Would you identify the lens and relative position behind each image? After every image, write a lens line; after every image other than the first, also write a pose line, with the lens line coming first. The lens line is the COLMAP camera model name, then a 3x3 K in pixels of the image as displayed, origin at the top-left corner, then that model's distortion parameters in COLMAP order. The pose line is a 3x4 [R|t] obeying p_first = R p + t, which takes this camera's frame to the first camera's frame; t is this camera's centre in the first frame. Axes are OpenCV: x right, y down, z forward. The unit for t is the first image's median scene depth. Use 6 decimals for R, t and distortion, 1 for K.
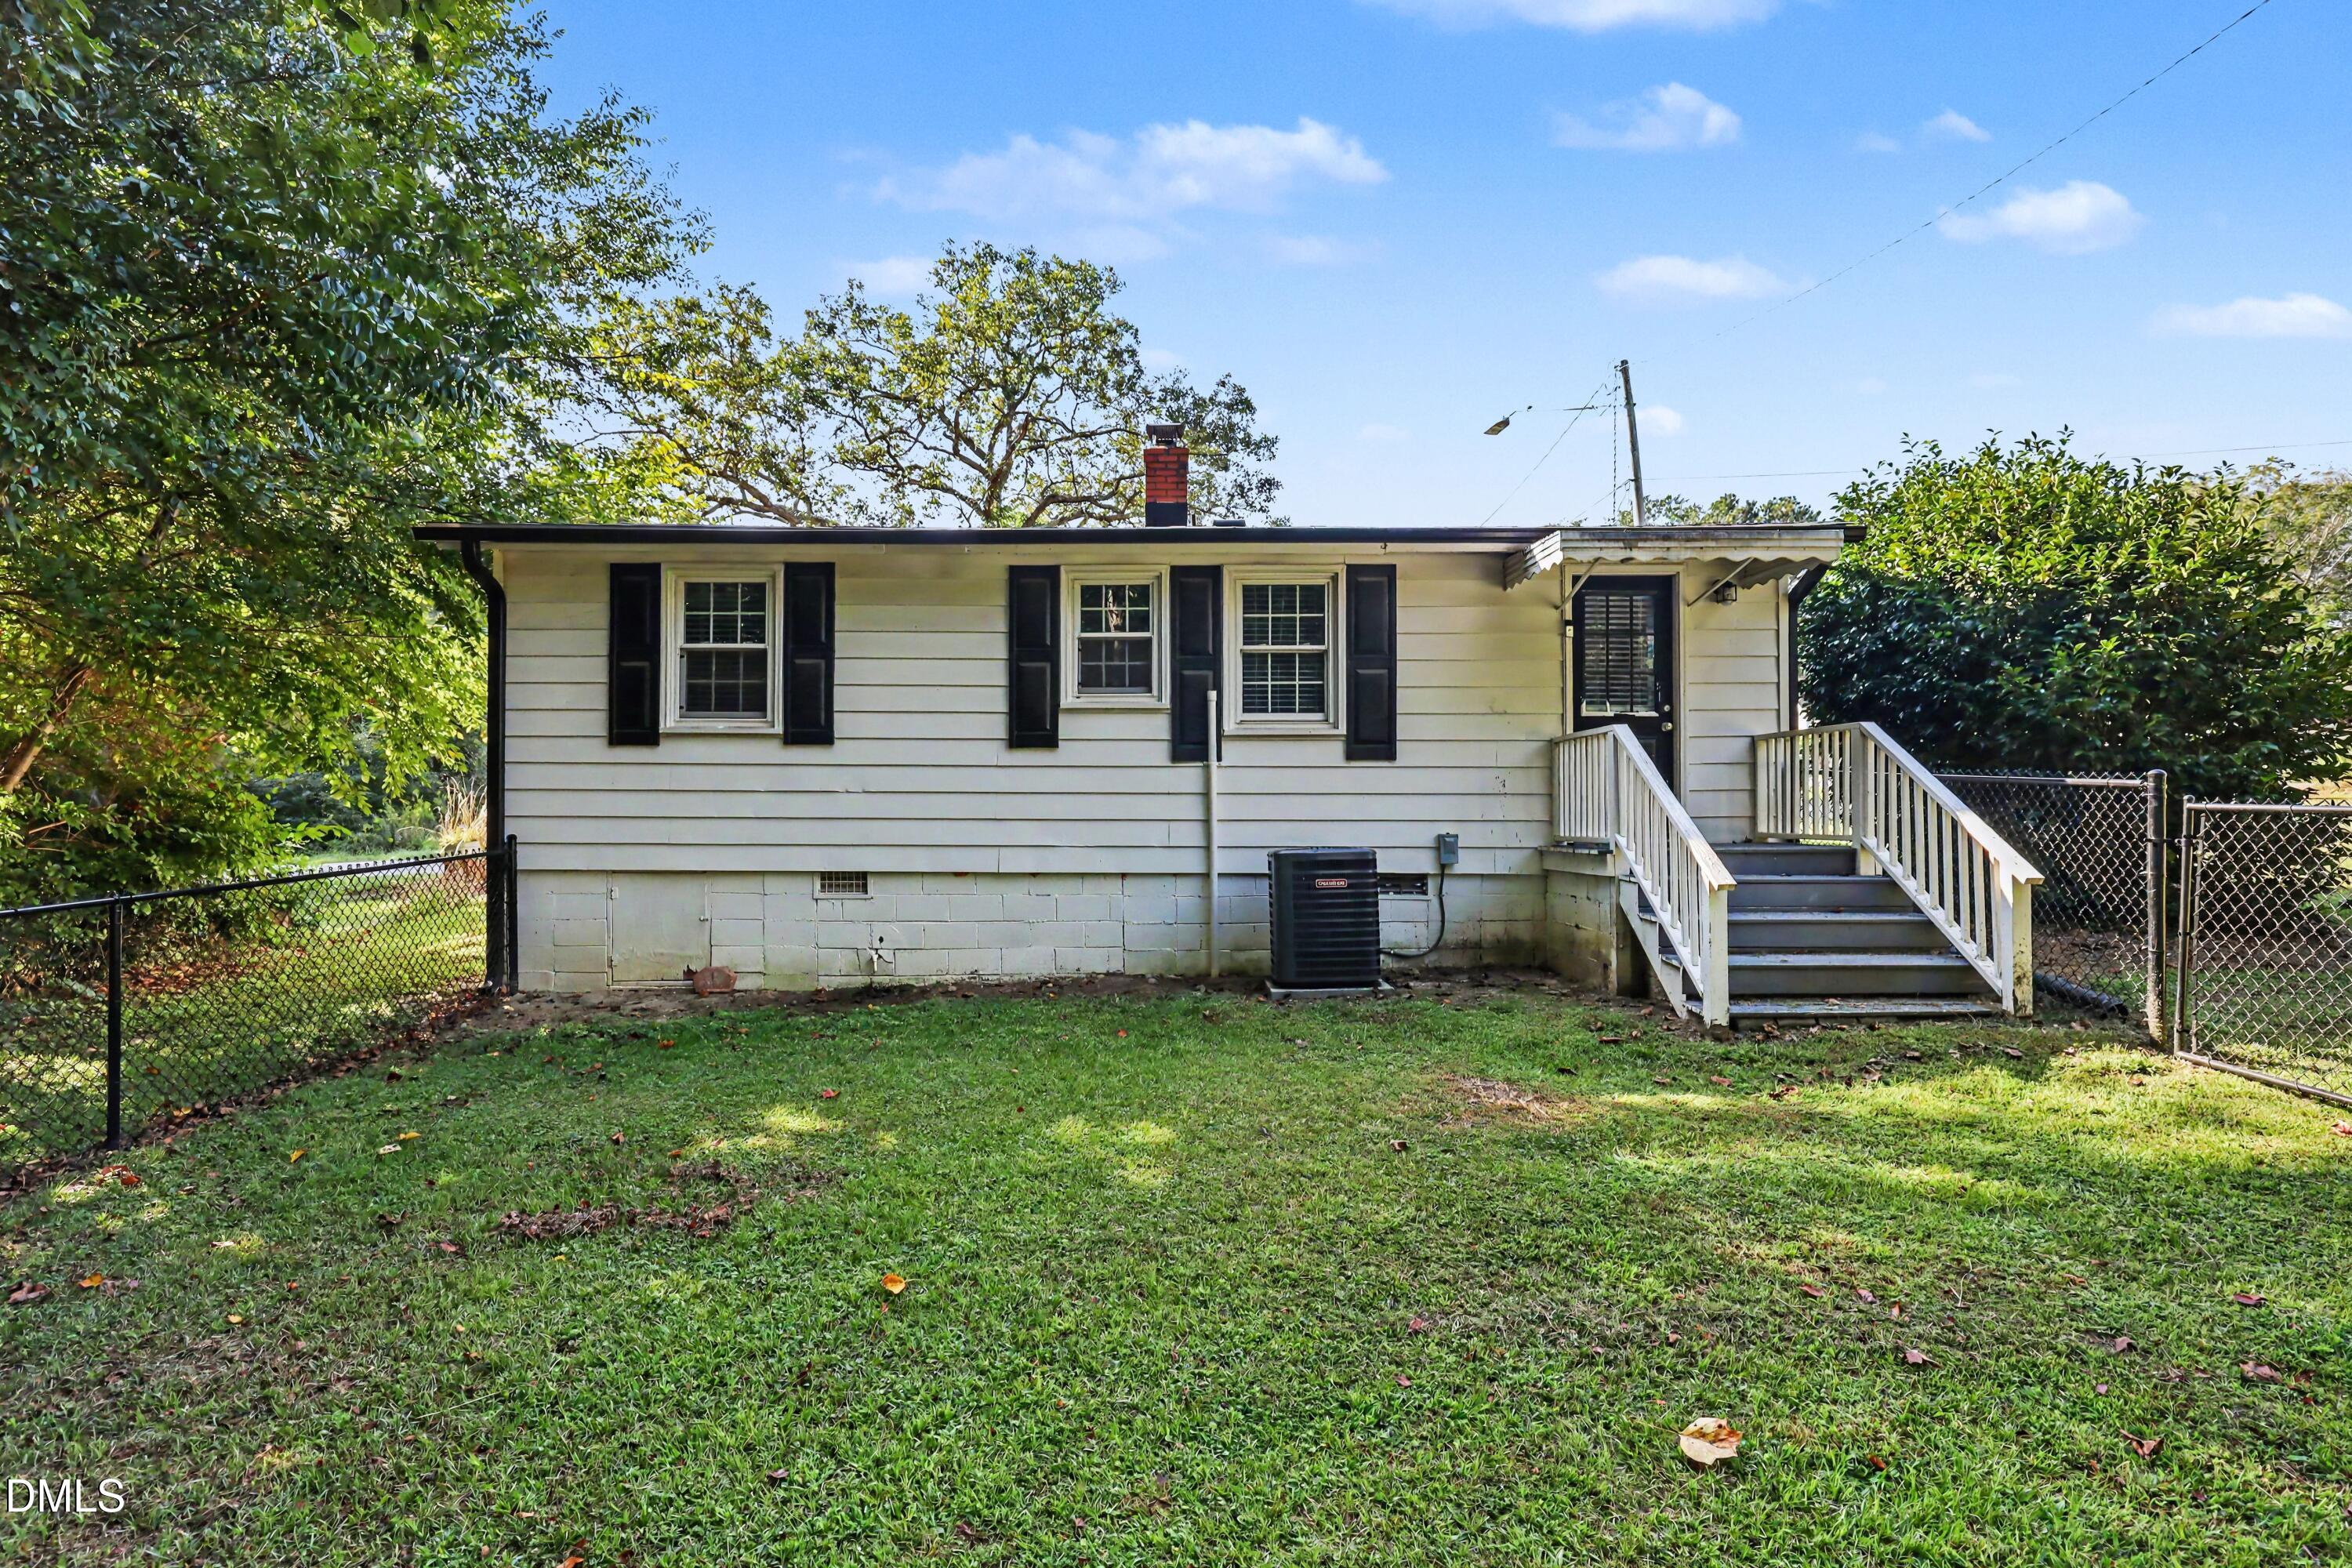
lens RADIAL K [[1079.1, 0, 1176.0], [0, 1079.1, 784.0], [0, 0, 1]] dist [0.001125, 0.000397]
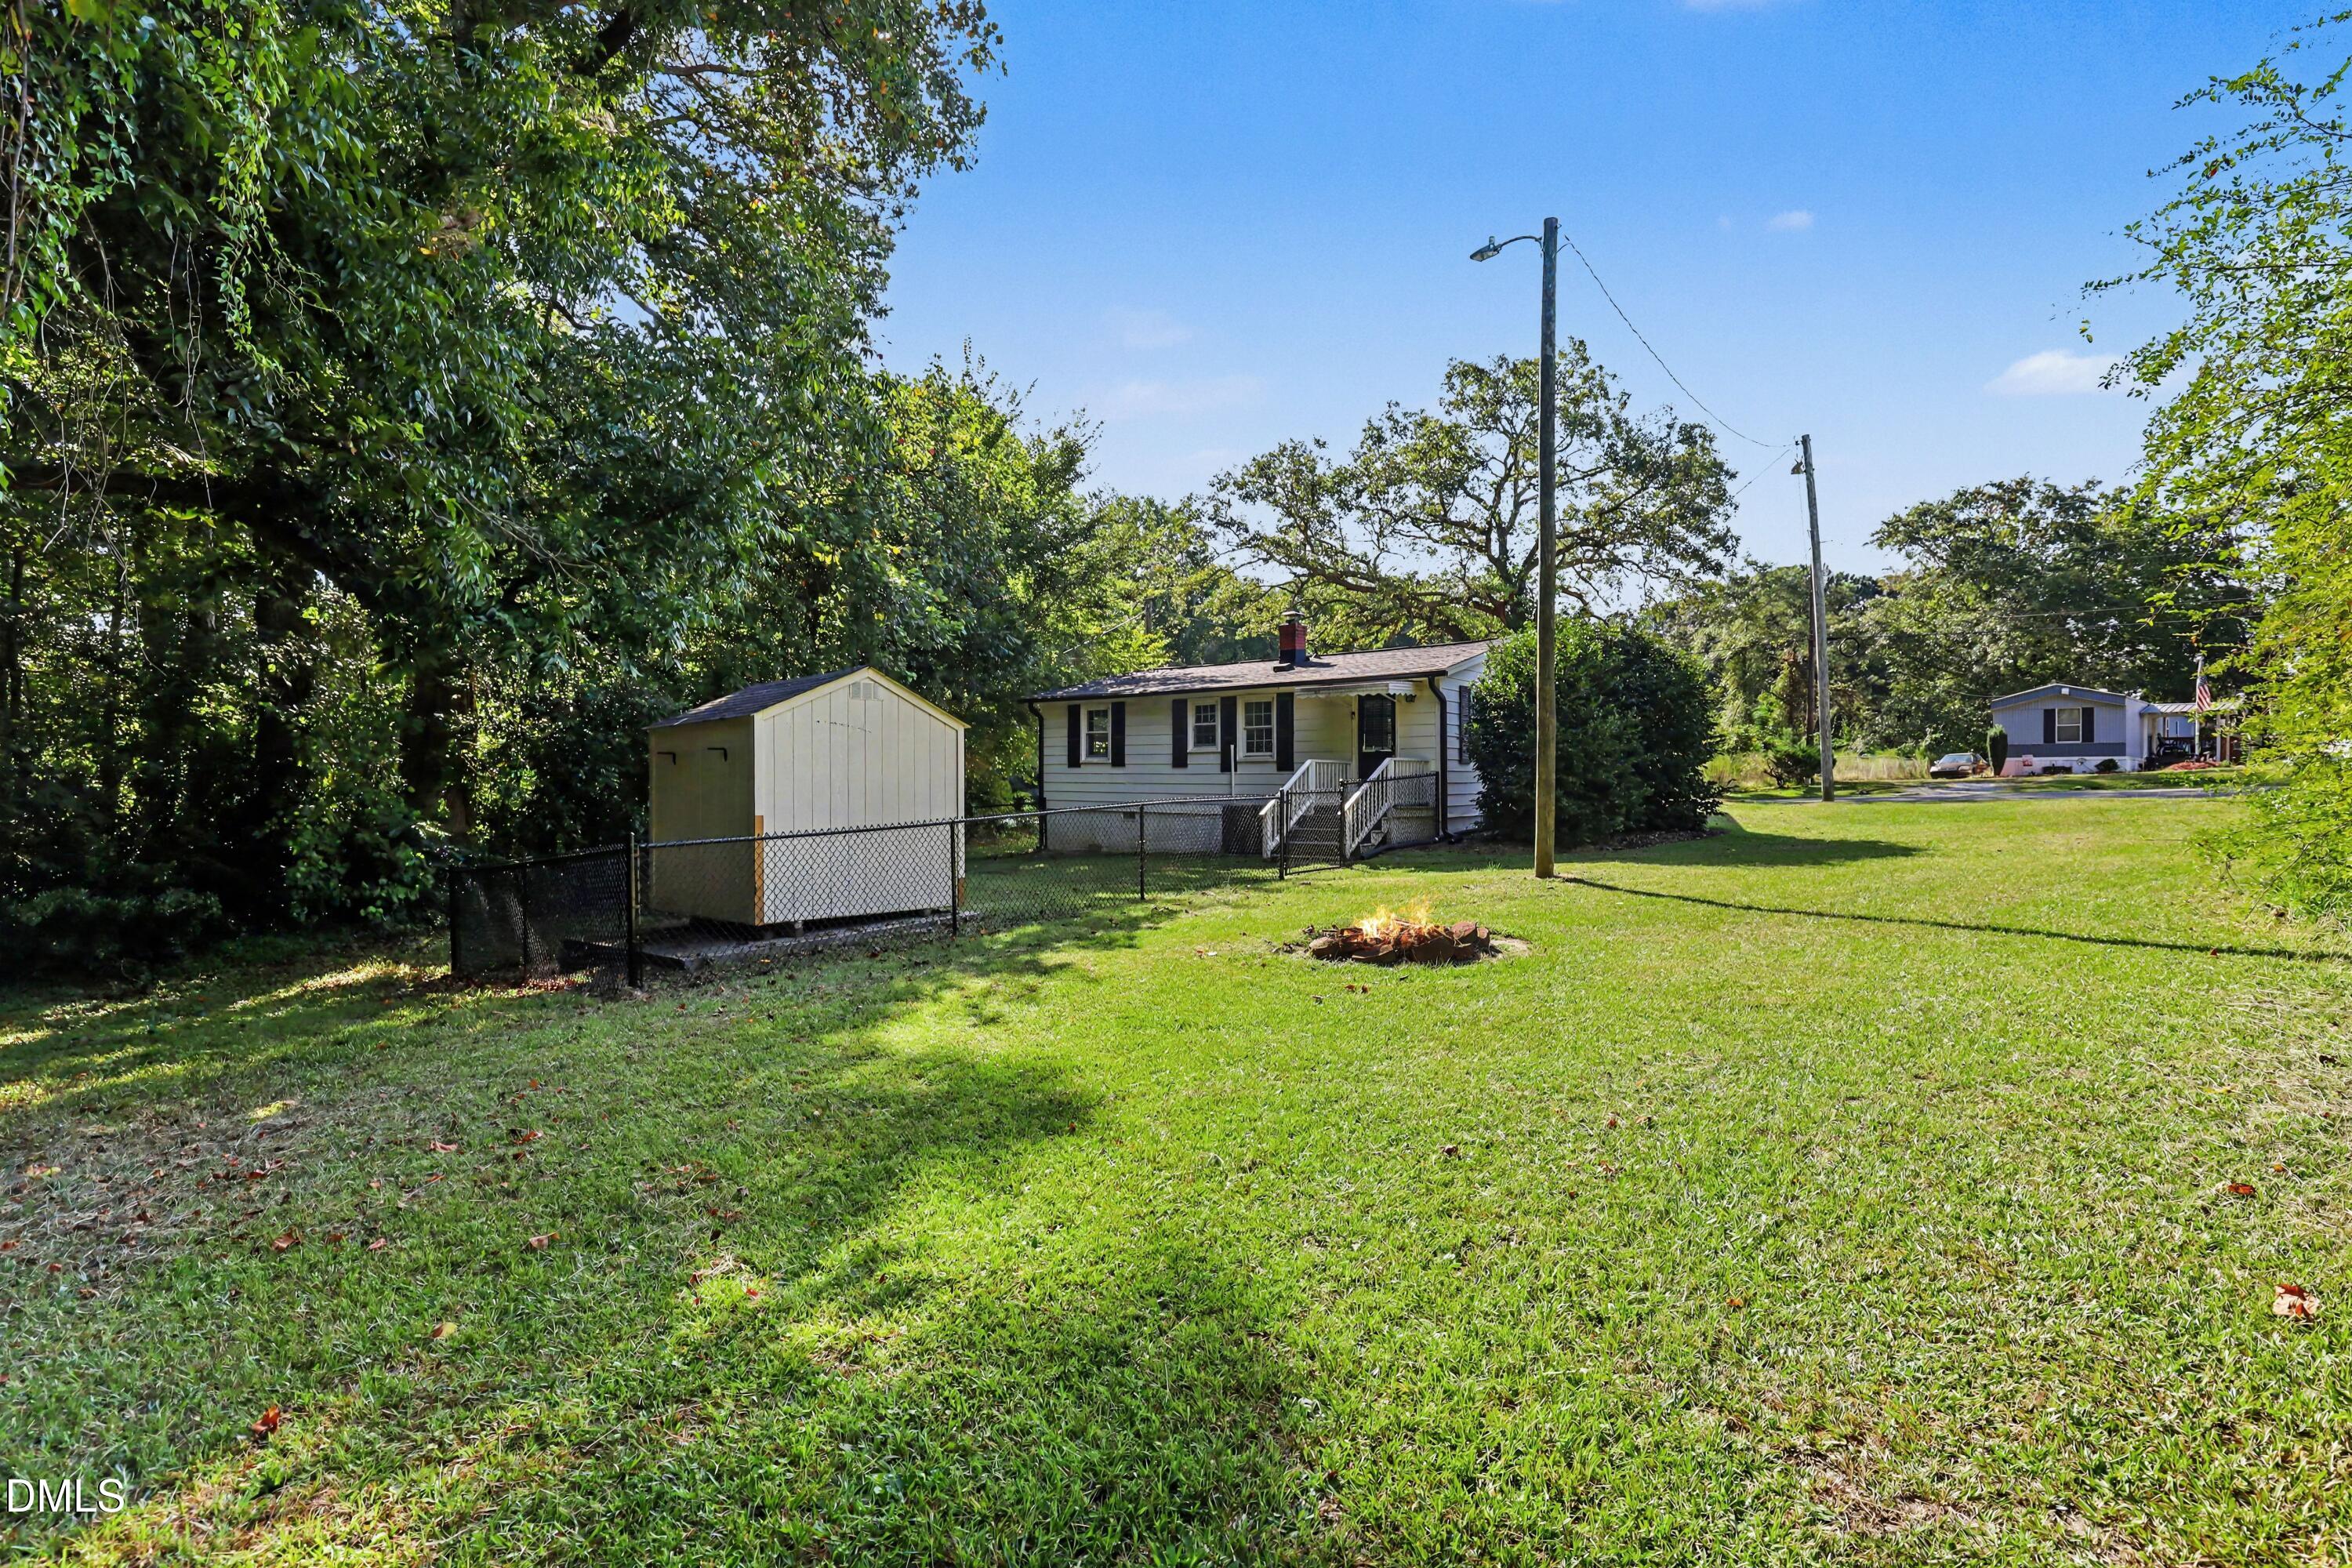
lens RADIAL K [[1079.1, 0, 1176.0], [0, 1079.1, 784.0], [0, 0, 1]] dist [0.001125, 0.000397]
pose [[0.793314, -0.000061, -0.608813, 1.472916], [0.007074, 0.999933, 0.009118, -0.017523], [0.608772, -0.011540, 0.793261, -1.109020]]
